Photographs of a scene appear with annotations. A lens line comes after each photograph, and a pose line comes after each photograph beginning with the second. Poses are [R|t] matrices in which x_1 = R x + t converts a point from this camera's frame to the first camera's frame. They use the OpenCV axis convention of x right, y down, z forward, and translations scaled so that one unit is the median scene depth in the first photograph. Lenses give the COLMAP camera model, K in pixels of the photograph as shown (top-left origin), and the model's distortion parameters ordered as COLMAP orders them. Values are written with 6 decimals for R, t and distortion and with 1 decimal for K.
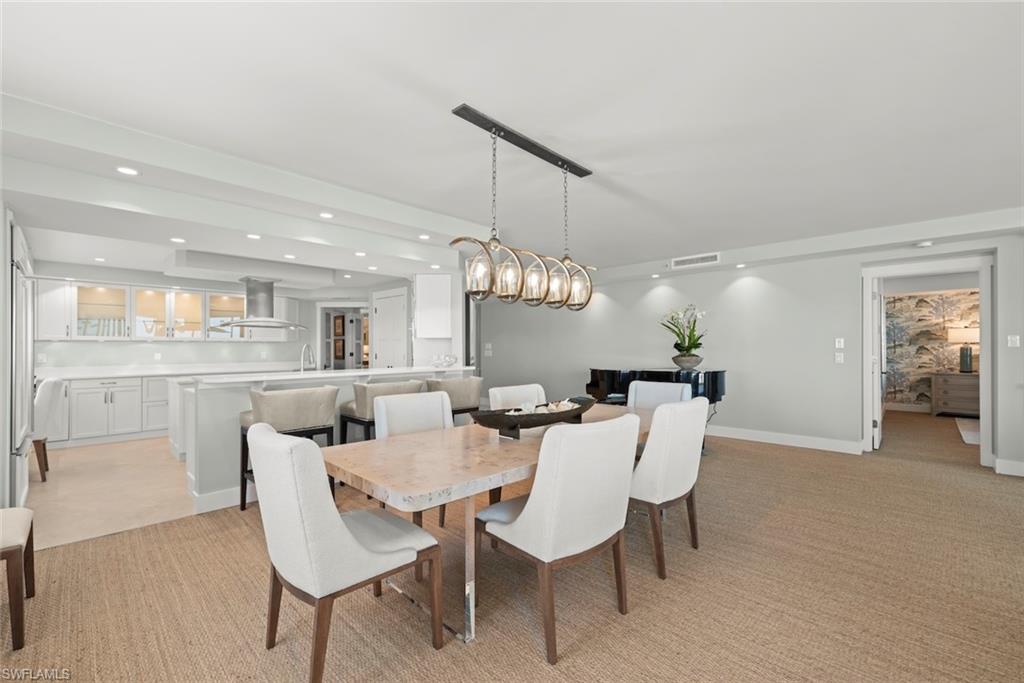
lens RADIAL K [[428.6, 0, 512.0], [0, 428.6, 341.5], [0, 0, 1]] dist [0.000480, 0.000045]
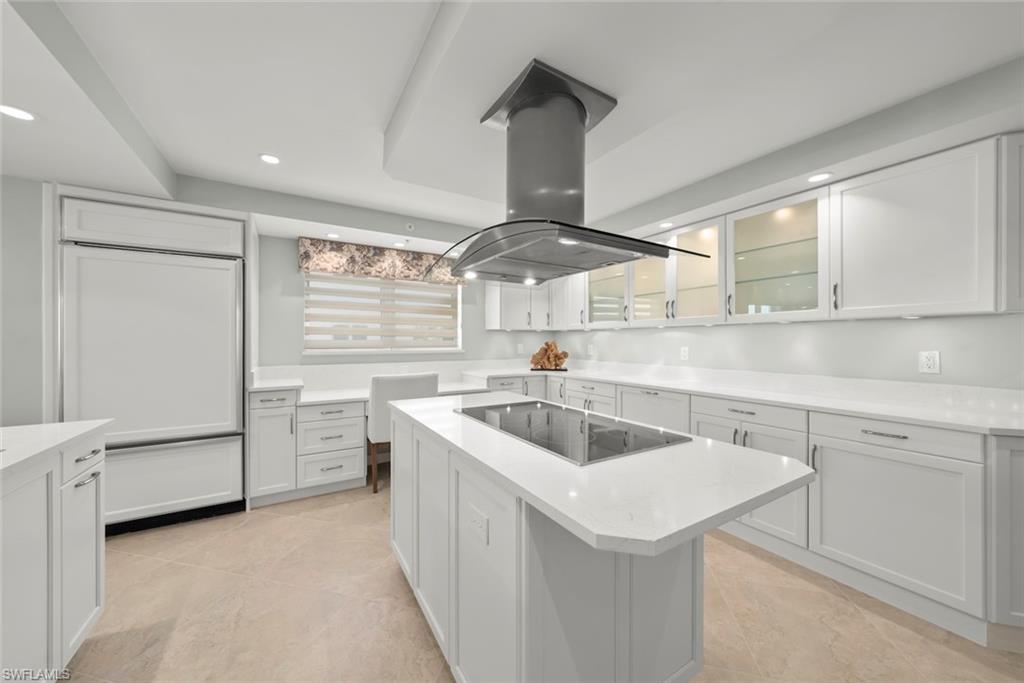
lens RADIAL K [[367.7, 0, 531.9], [0, 367.7, 344.8], [0, 0, 1]] dist [0.000855, 0.000073]
pose [[-0.227389, 0.000482, -0.973804, -0.311547], [0.008796, 0.999960, -0.001559, 0.024734], [0.973764, -0.008920, -0.227384, 0.989658]]
